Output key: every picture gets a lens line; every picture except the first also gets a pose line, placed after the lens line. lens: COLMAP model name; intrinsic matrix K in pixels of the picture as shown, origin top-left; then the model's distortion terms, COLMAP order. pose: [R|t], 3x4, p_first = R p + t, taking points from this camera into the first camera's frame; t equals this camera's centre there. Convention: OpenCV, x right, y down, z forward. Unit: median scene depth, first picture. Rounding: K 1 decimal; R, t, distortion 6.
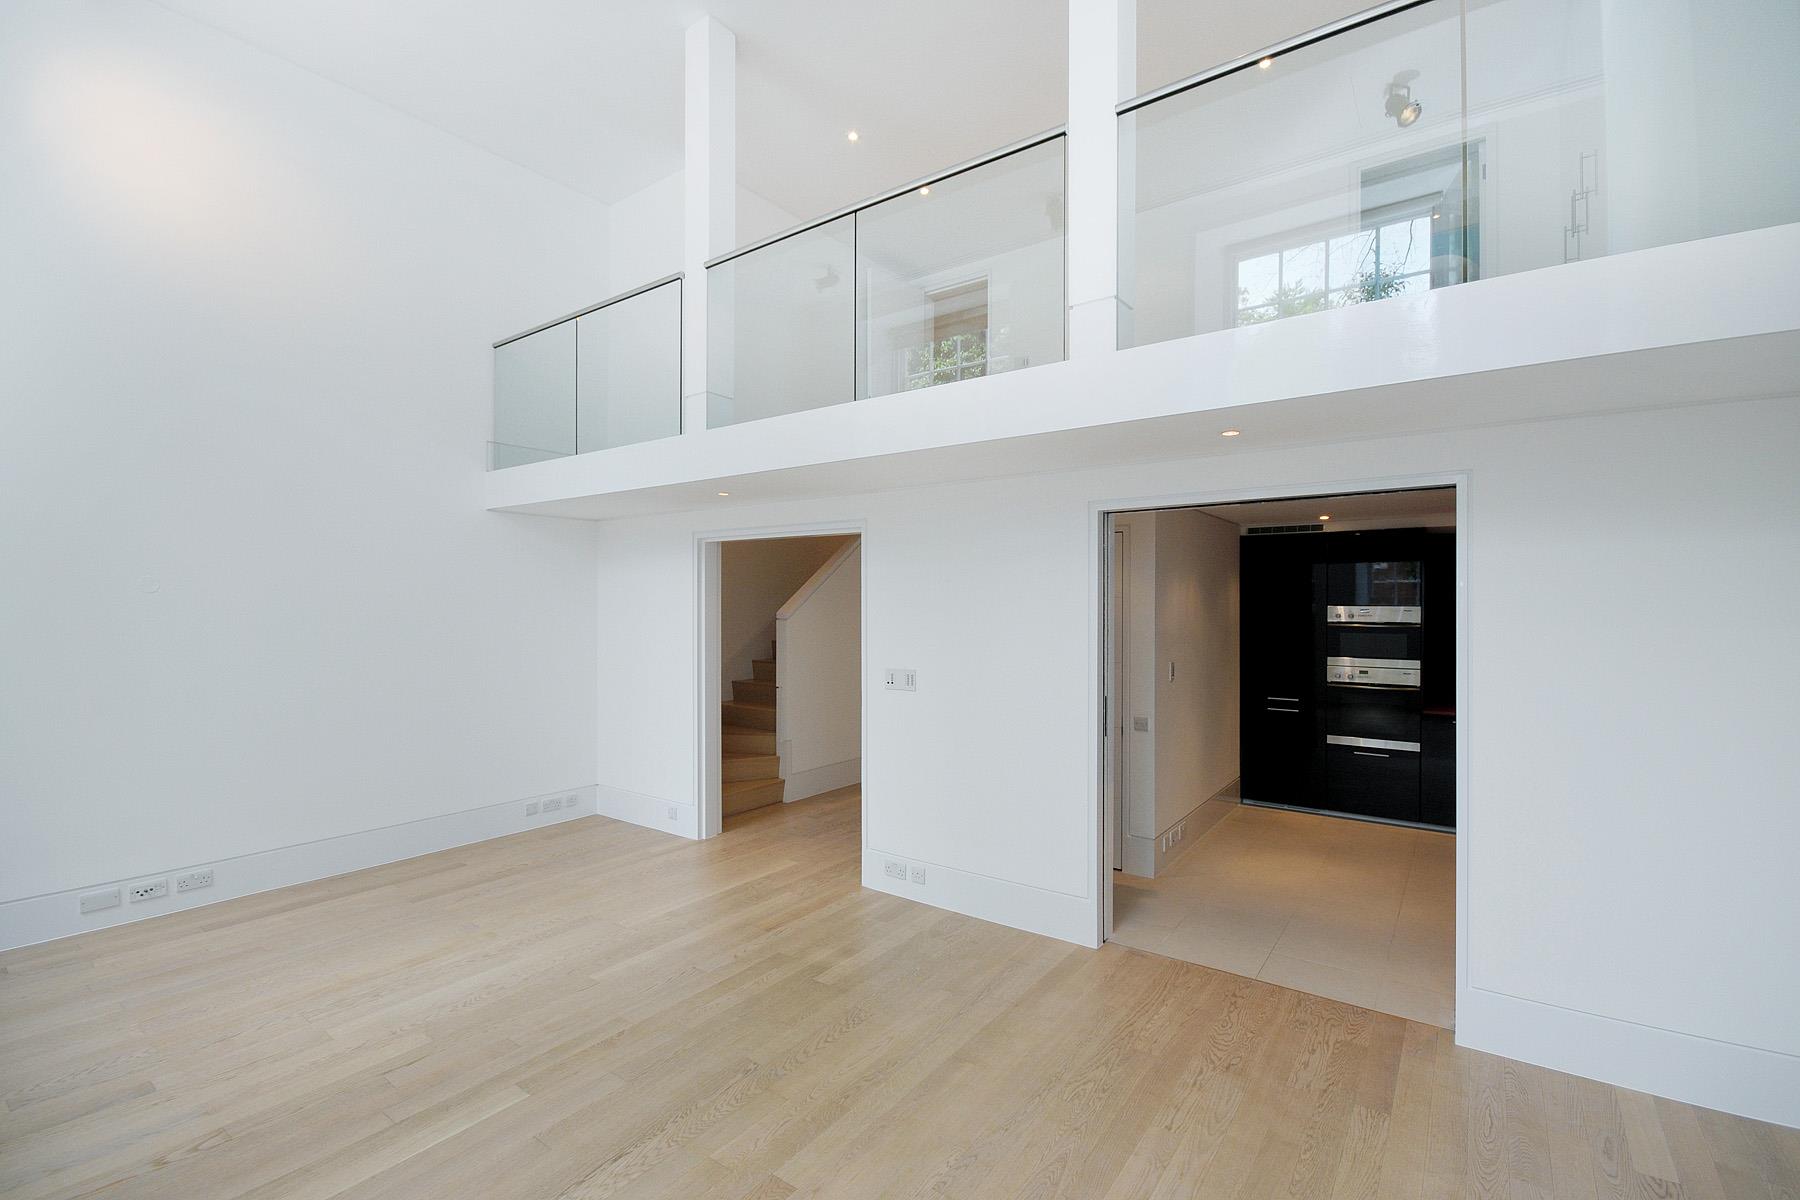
lens RADIAL K [[793.3, 0, 890.5], [0, 793.3, 609.4], [0, 0, 1]] dist [-0.000254, 0.000152]
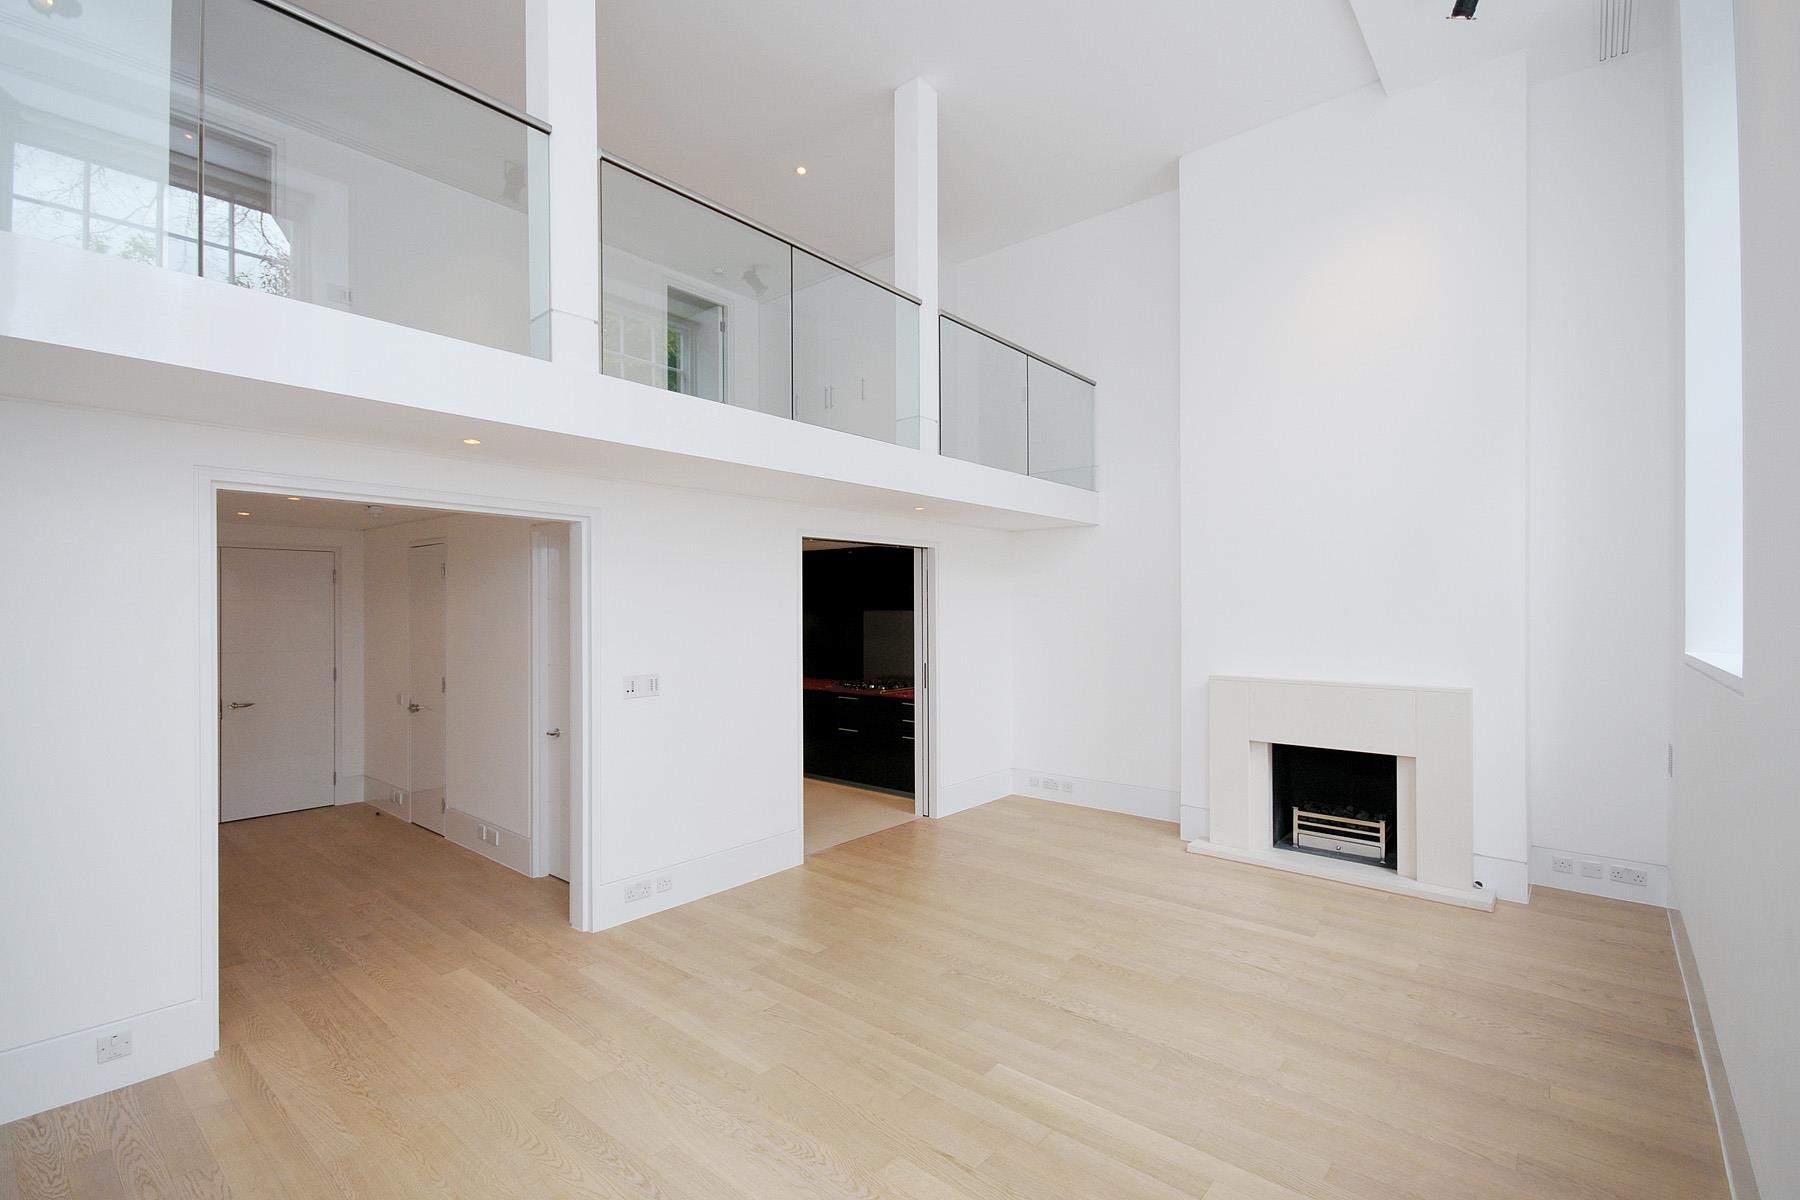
lens RADIAL K [[806.4, 0, 900.0], [0, 806.4, 600.0], [0, 0, 1]] dist [-0.000571, -0.000731]
pose [[0.066356, 0.010054, 0.997745, -1.183922], [0.013049, 0.999855, -0.010943, 0.000672], [-0.997711, 0.013745, 0.066215, 0.804754]]
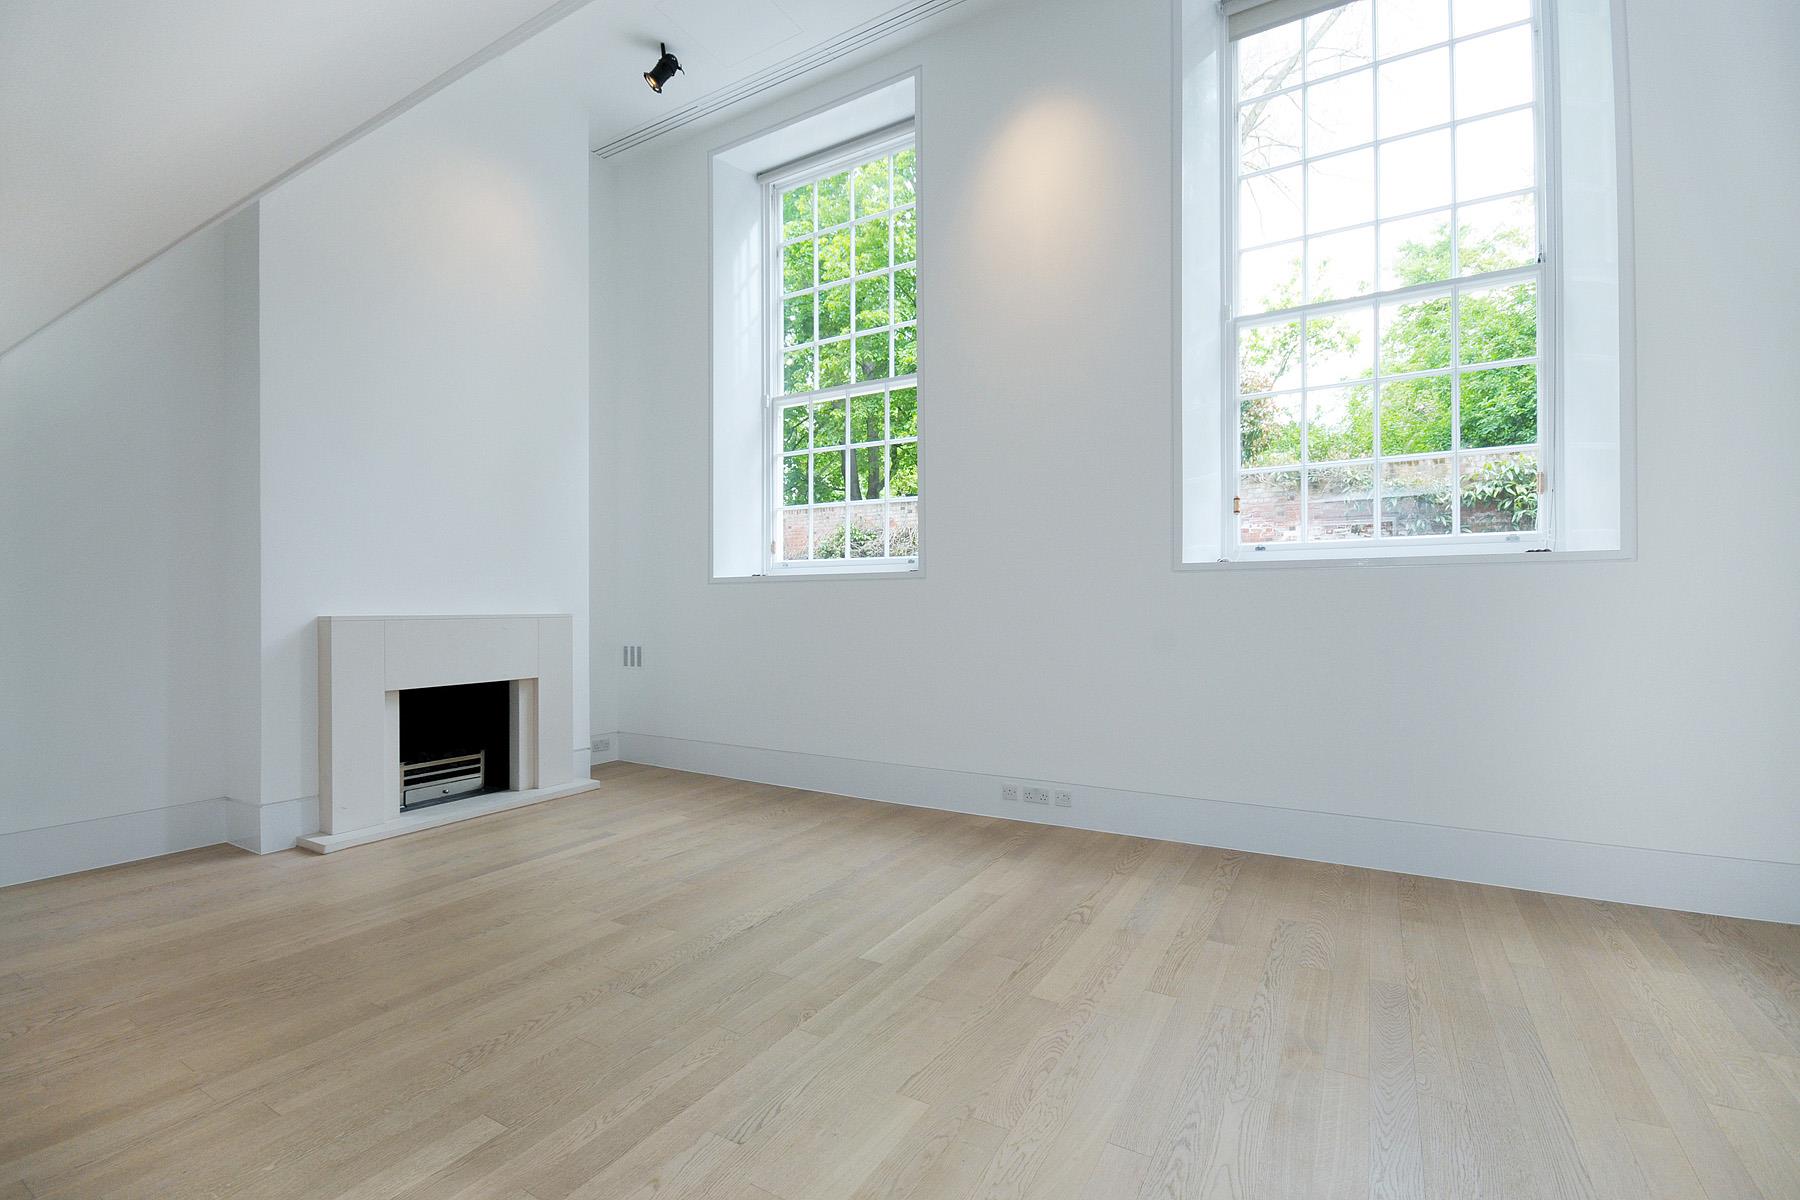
lens RADIAL K [[793.3, 0, 890.5], [0, 793.3, 609.4], [0, 0, 1]] dist [-0.000254, 0.000152]
pose [[-0.995428, 0.003400, -0.095453, -0.304402], [0.001841, 0.999864, 0.016417, 0.108428], [0.095495, 0.016166, -0.995299, 1.549406]]
